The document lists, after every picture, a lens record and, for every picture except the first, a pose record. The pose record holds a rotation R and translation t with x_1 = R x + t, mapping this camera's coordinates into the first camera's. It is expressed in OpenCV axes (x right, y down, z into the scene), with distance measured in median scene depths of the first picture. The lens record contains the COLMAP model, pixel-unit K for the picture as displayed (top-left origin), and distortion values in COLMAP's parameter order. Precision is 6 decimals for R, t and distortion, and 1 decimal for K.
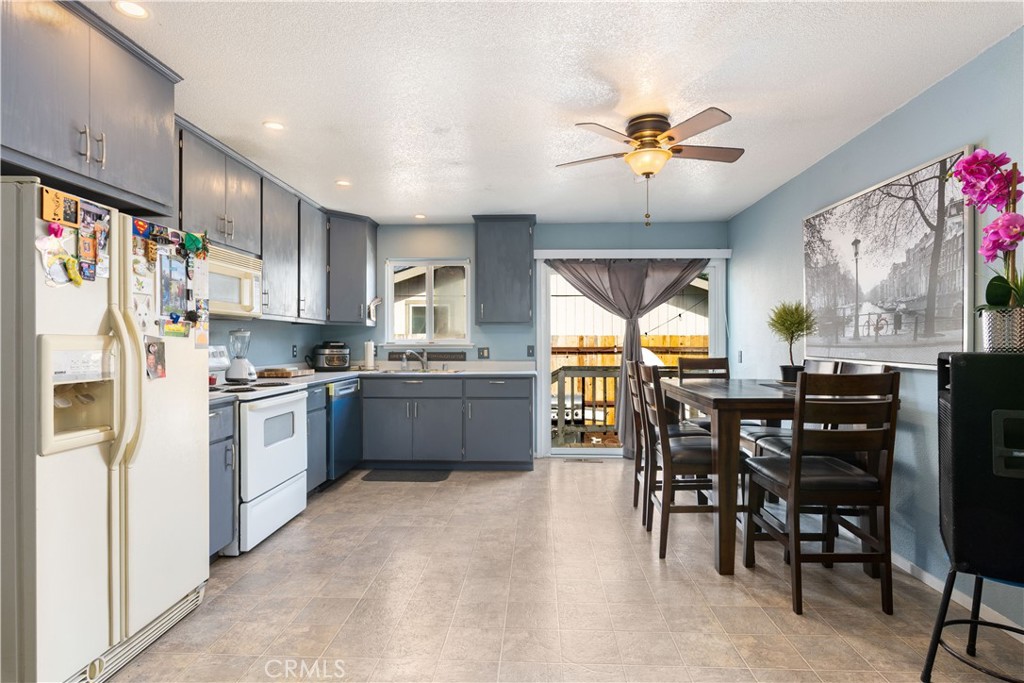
lens RADIAL K [[517.5, 0, 515.3], [0, 517.5, 341.5], [0, 0, 1]] dist [0.001712, 0.000043]
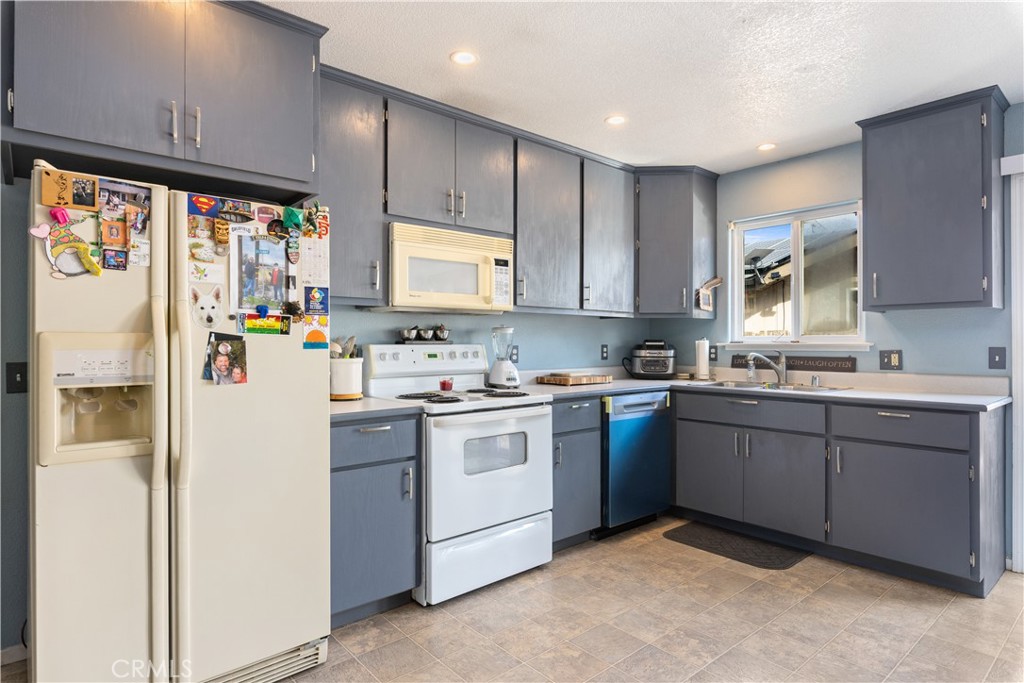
lens RADIAL K [[564.3, 0, 516.6], [0, 564.3, 339.3], [0, 0, 1]] dist [-0.003420, 0.001692]
pose [[0.685465, -0.003411, -0.728097, 0.167590], [0.001654, 0.999994, -0.003127, 0.001723], [0.728103, 0.000939, 0.685467, 0.419012]]
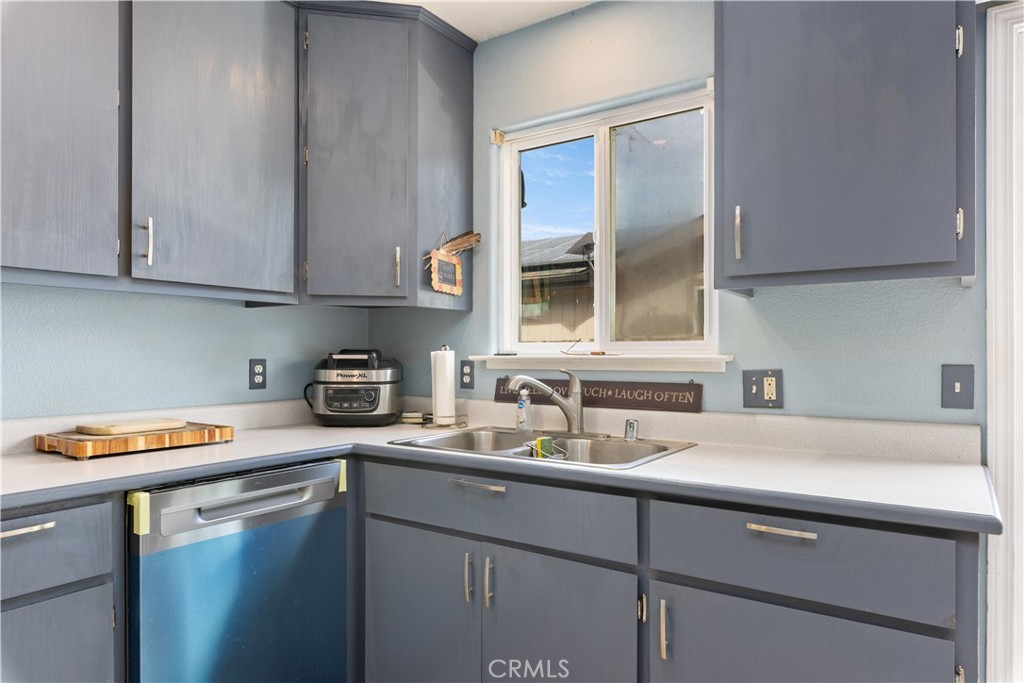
lens RADIAL K [[633.0, 0, 521.6], [0, 633.0, 357.2], [0, 0, 1]] dist [-0.006362, -0.001654]
pose [[0.851113, 0.003017, -0.524974, 0.015881], [0.002005, 0.999958, 0.008996, 0.002109], [0.524979, -0.008709, 0.851071, 0.962976]]
